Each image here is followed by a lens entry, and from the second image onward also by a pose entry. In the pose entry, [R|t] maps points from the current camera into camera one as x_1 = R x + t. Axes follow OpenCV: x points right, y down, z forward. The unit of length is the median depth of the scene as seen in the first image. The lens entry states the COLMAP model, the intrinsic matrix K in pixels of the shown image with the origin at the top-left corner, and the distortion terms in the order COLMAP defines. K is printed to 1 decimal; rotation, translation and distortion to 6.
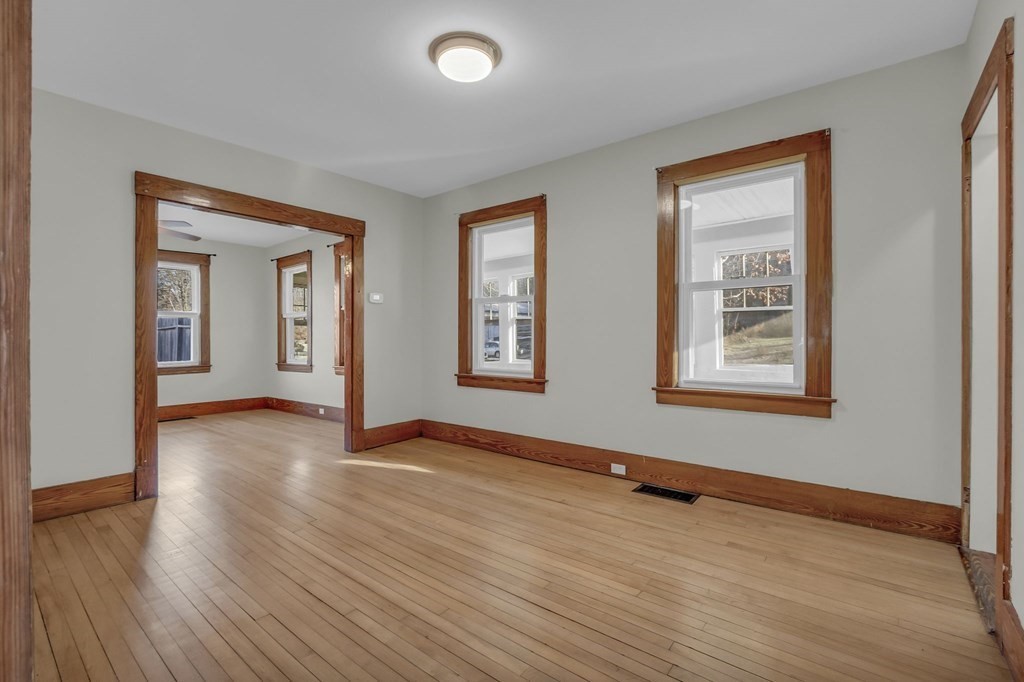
lens RADIAL K [[459.2, 0, 511.9], [0, 459.2, 336.5], [0, 0, 1]] dist [-0.012277, 0.000372]
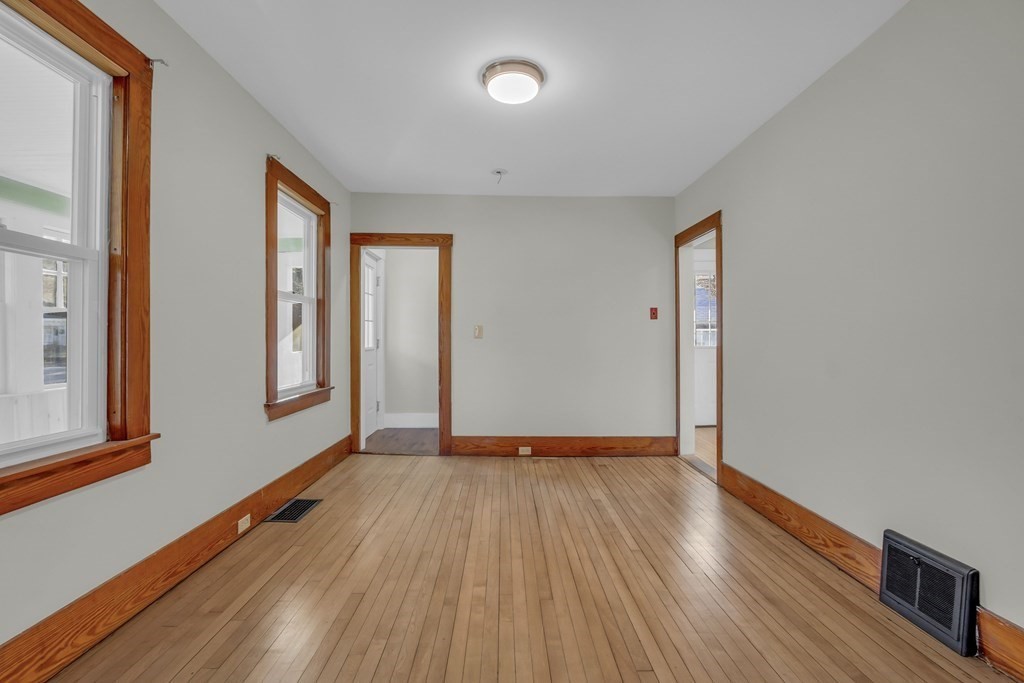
lens RADIAL K [[459.2, 0, 511.9], [0, 459.2, 337.0], [0, 0, 1]] dist [-0.012277, 0.000372]
pose [[-0.638911, 0.010001, 0.769216, -0.518760], [0.001888, 0.999933, -0.011433, -0.003871], [-0.769279, -0.005853, -0.638887, 0.957674]]
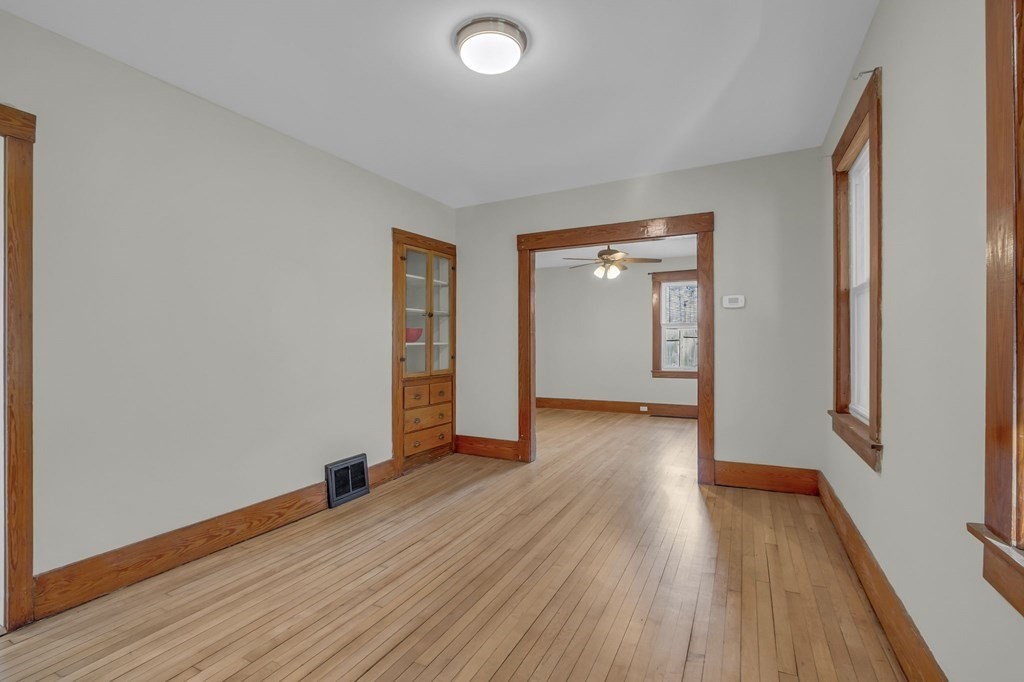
lens RADIAL K [[466.7, 0, 512.0], [0, 466.7, 341.0], [0, 0, 1]] dist [-0.010588, 0.000145]
pose [[0.205410, -0.001252, -0.978675, 0.455853], [0.002697, 0.999996, -0.000713, -0.016493], [0.978672, -0.002493, 0.205413, 0.486609]]
